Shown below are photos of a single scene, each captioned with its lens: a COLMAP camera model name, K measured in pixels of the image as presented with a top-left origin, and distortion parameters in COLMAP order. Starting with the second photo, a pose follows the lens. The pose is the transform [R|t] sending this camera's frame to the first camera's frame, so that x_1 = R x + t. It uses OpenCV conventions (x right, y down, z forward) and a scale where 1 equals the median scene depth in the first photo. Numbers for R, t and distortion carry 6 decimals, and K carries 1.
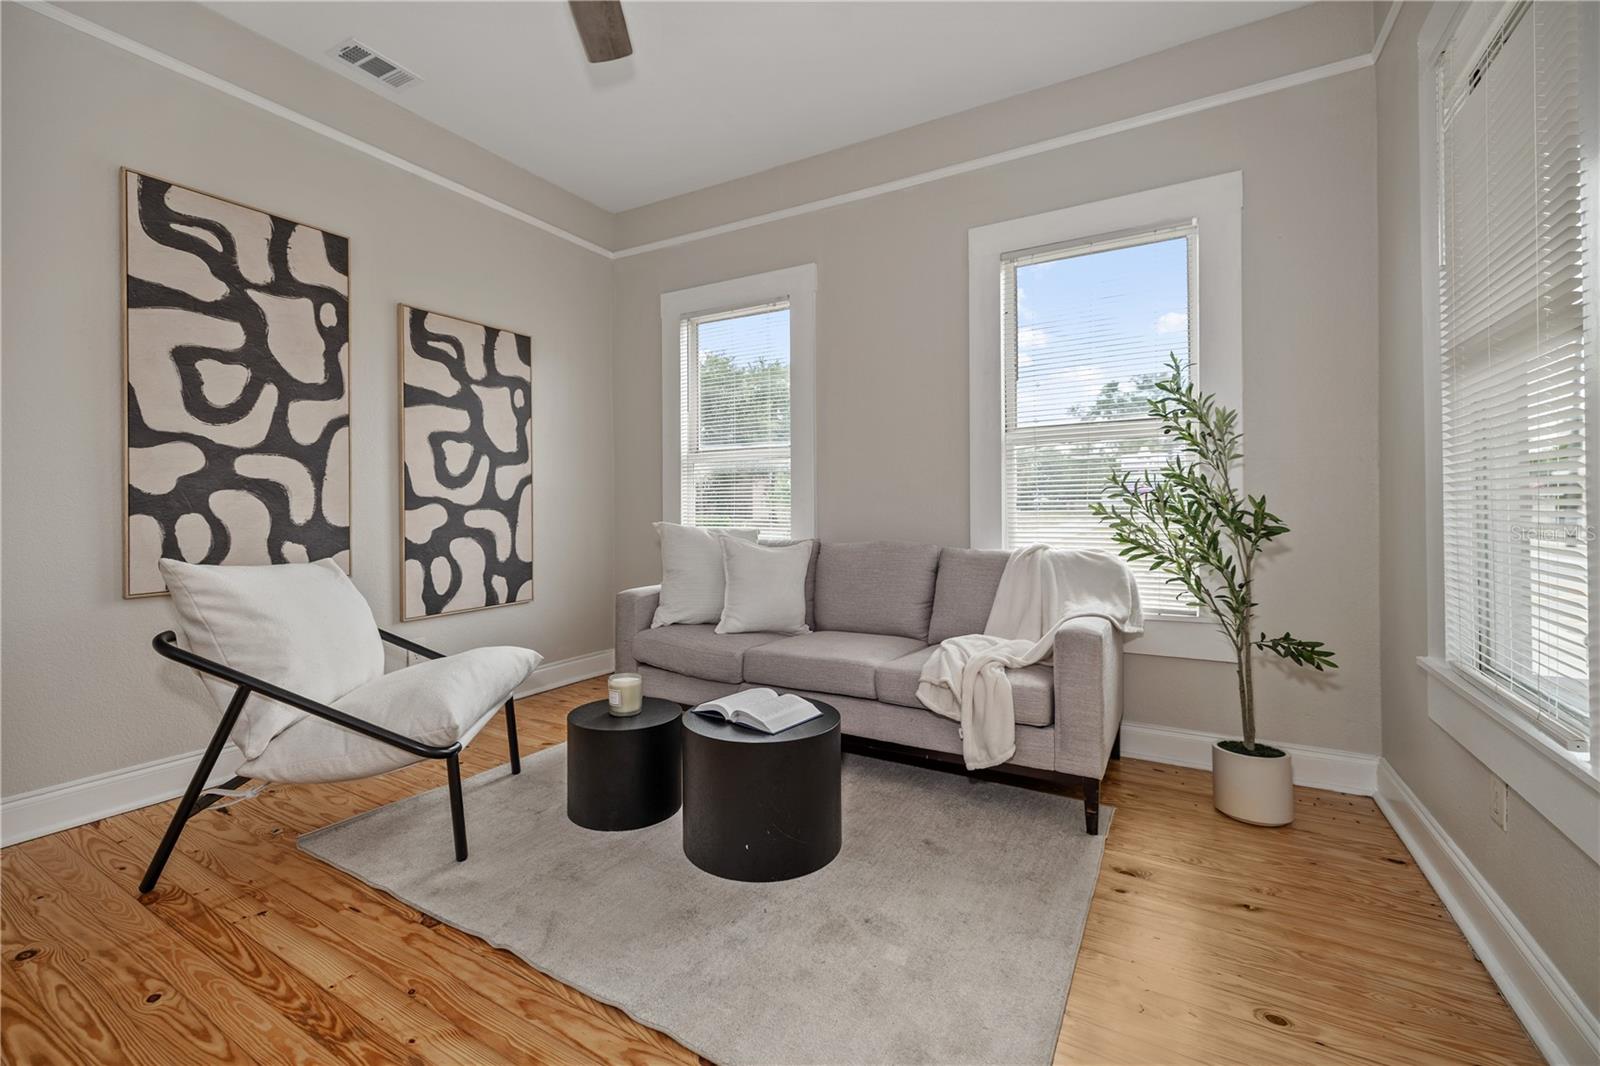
lens RADIAL K [[680.4, 0, 786.4], [0, 680.4, 506.3], [0, 0, 1]] dist [-0.008796, 0.000854]
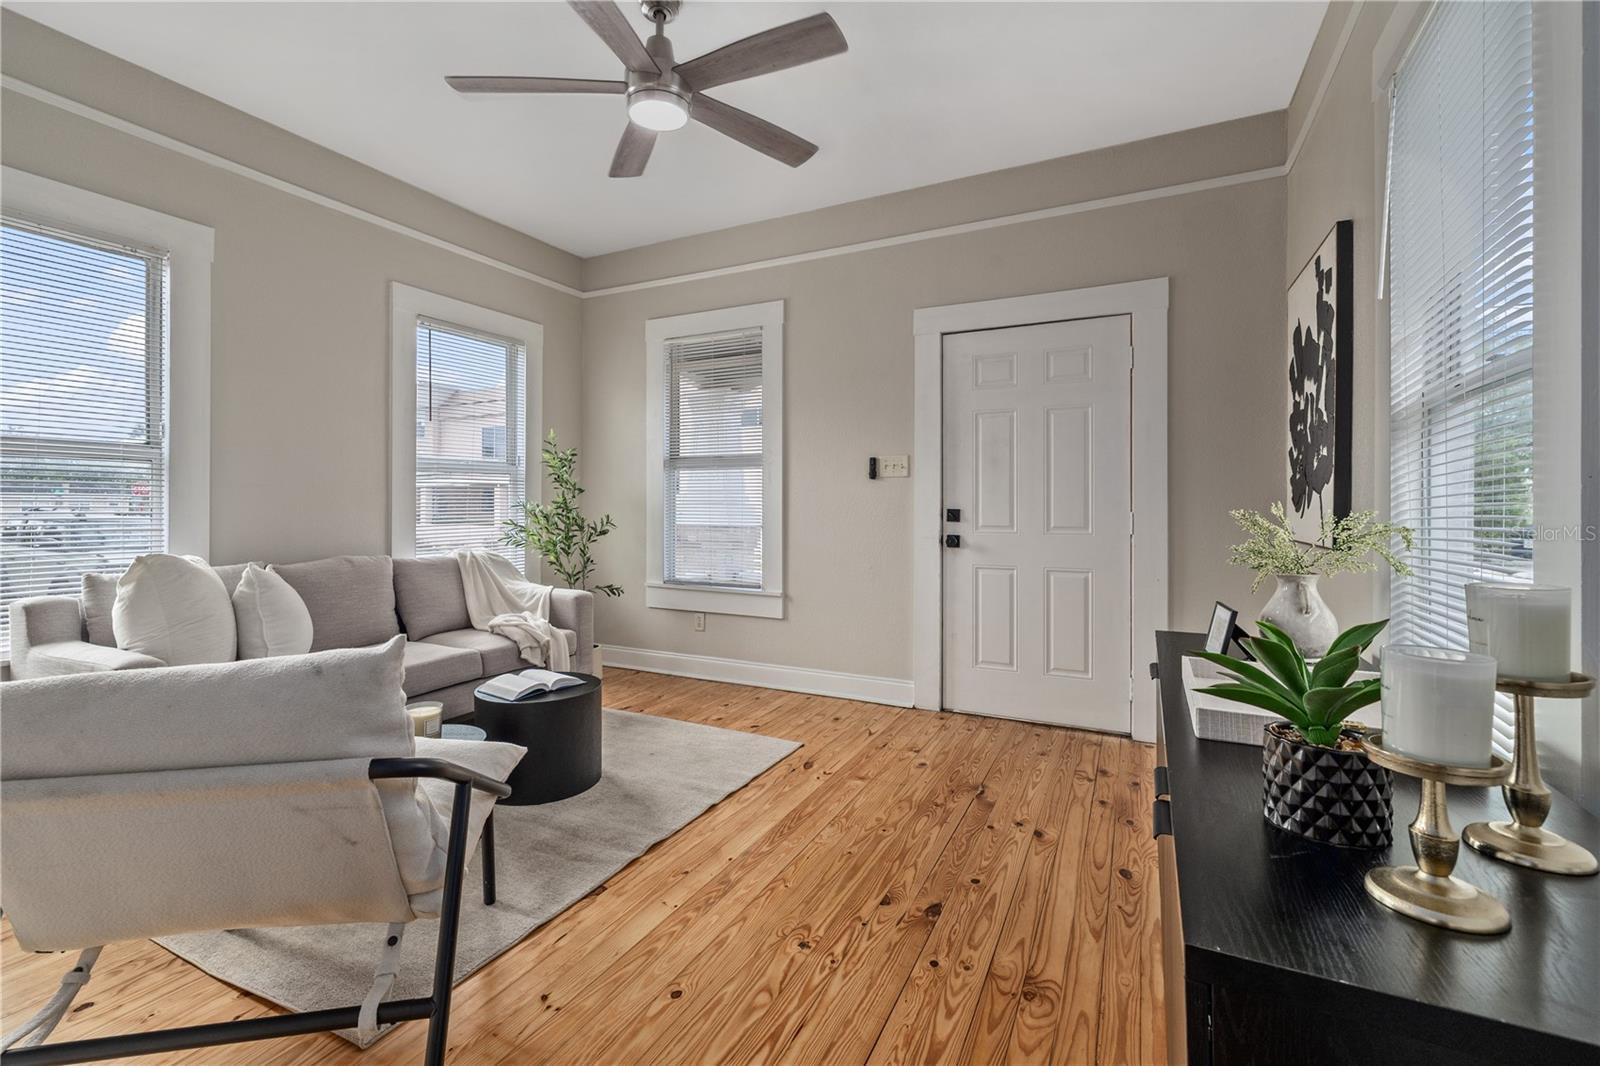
lens RADIAL K [[680.4, 0, 800.5], [0, 680.4, 519.6], [0, 0, 1]] dist [-0.008796, 0.000854]
pose [[-0.074773, -0.008966, 0.997160, -1.698079], [0.000688, 0.999959, 0.009043, -0.029356], [-0.997200, 0.001362, -0.074763, 0.740828]]
